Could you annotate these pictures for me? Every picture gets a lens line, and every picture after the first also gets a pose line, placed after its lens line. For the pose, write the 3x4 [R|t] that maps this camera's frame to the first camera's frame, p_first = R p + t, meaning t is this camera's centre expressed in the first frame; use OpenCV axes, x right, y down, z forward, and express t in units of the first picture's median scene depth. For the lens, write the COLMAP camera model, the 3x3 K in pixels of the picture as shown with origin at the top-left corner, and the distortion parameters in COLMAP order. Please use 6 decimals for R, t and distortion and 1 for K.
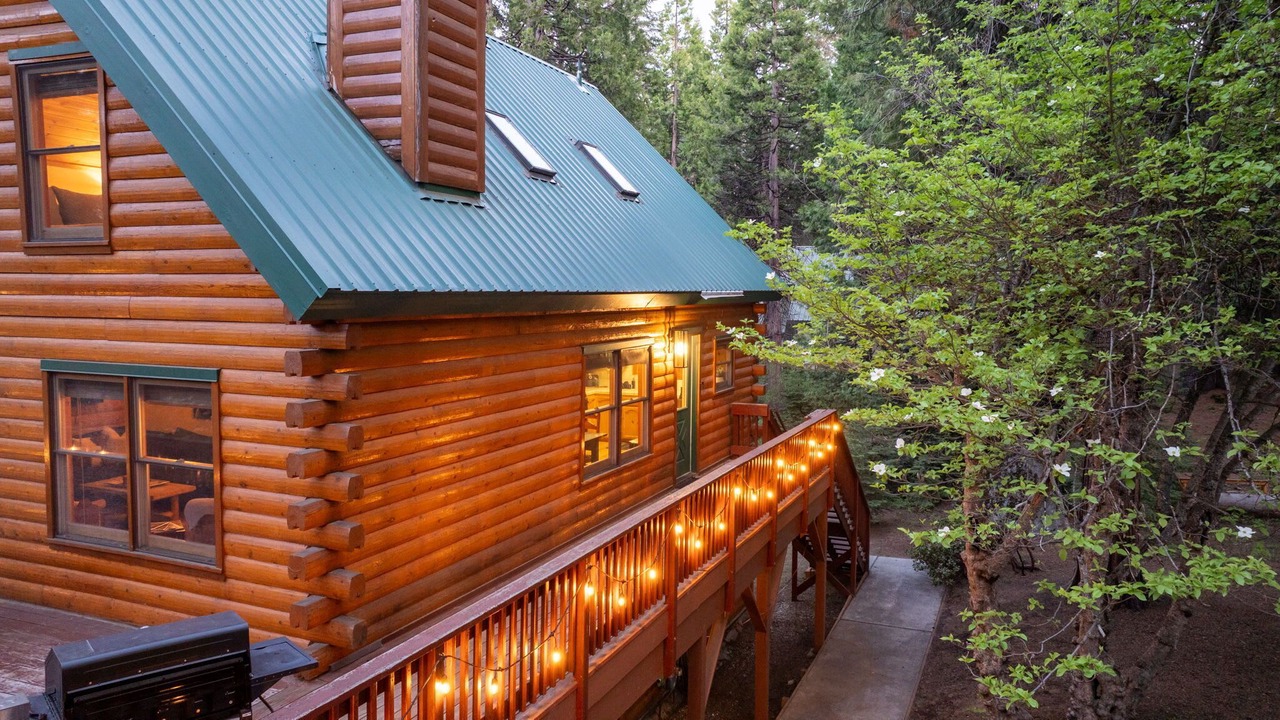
lens RADIAL K [[903.1, 0, 646.2], [0, 903.1, 354.2], [0, 0, 1]] dist [-0.005037, 0.002278]
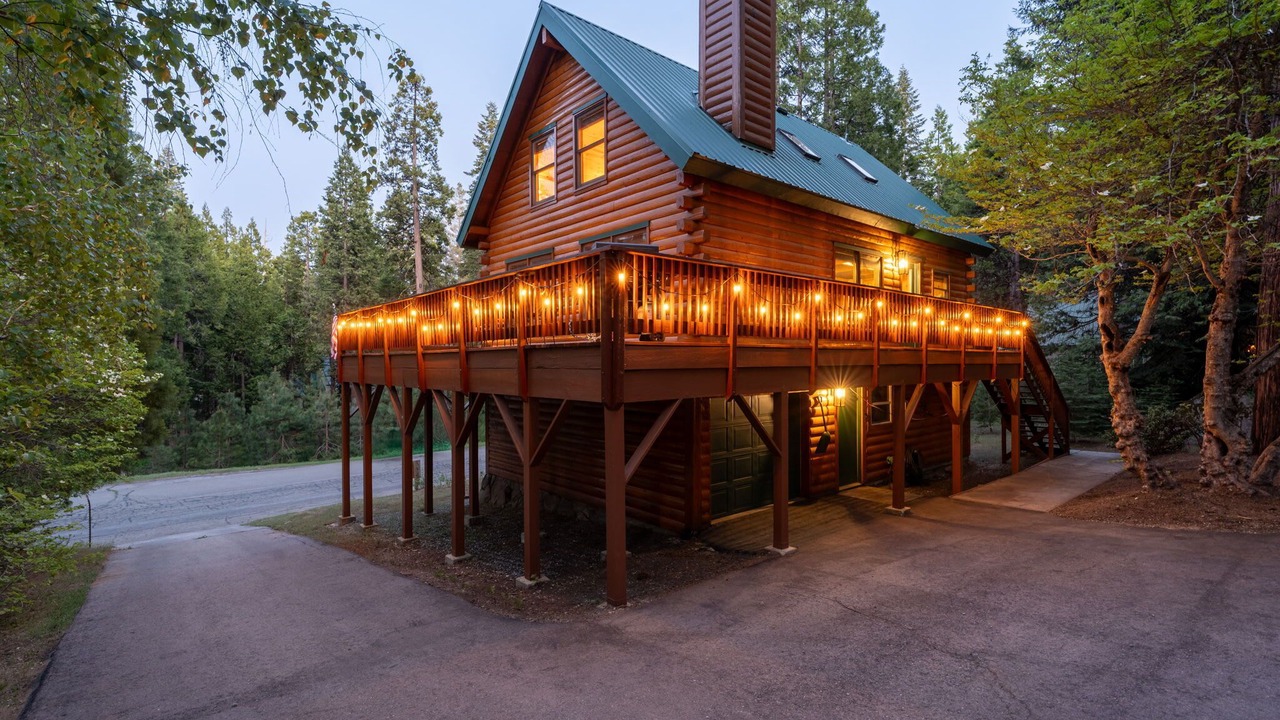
lens RADIAL K [[590.2, 0, 641.0], [0, 590.2, 359.5], [0, 0, 1]] dist [-0.003770, 0.002563]
pose [[0.899333, -0.010666, -0.437134, 0.116819], [-0.018707, 0.997849, -0.062833, 0.374547], [0.436864, 0.064685, 0.897199, -0.243686]]
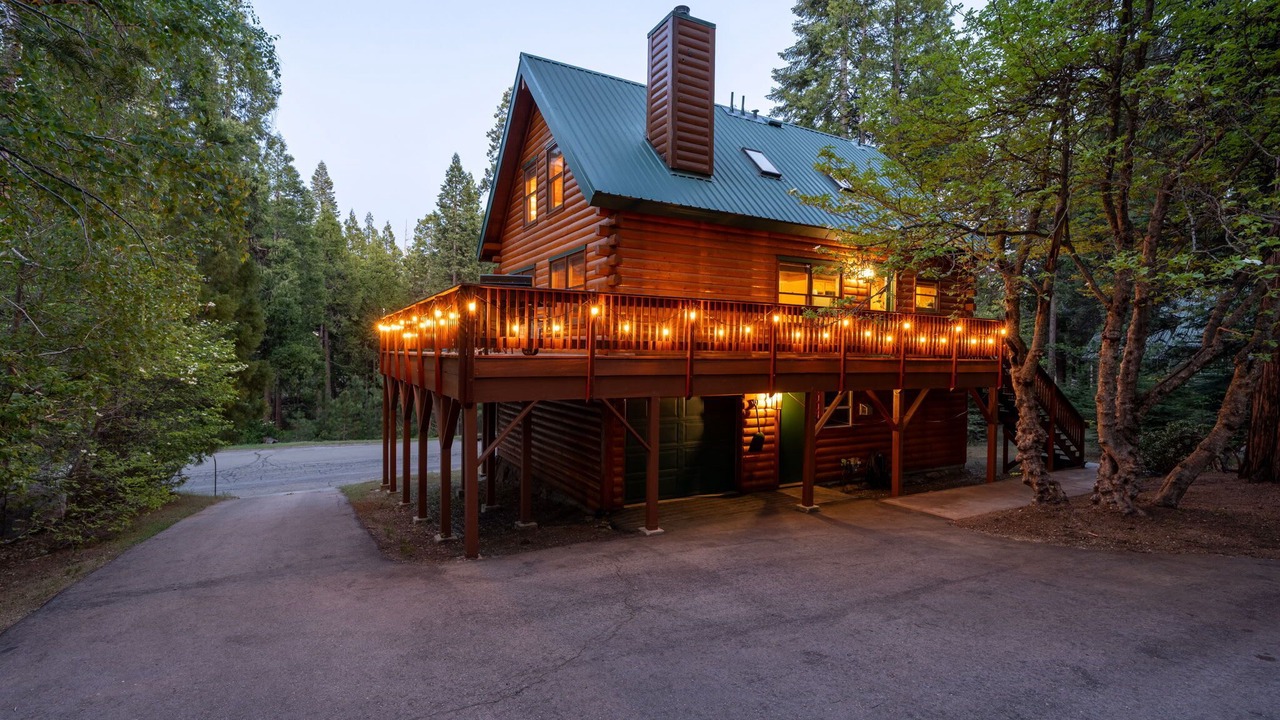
lens RADIAL K [[590.2, 0, 639.0], [0, 590.2, 358.6], [0, 0, 1]] dist [-0.003770, 0.002563]
pose [[0.793225, 0.012798, -0.608795, 0.567980], [-0.047467, 0.998037, -0.040866, 0.337436], [0.607076, 0.061313, 0.792275, -0.188989]]
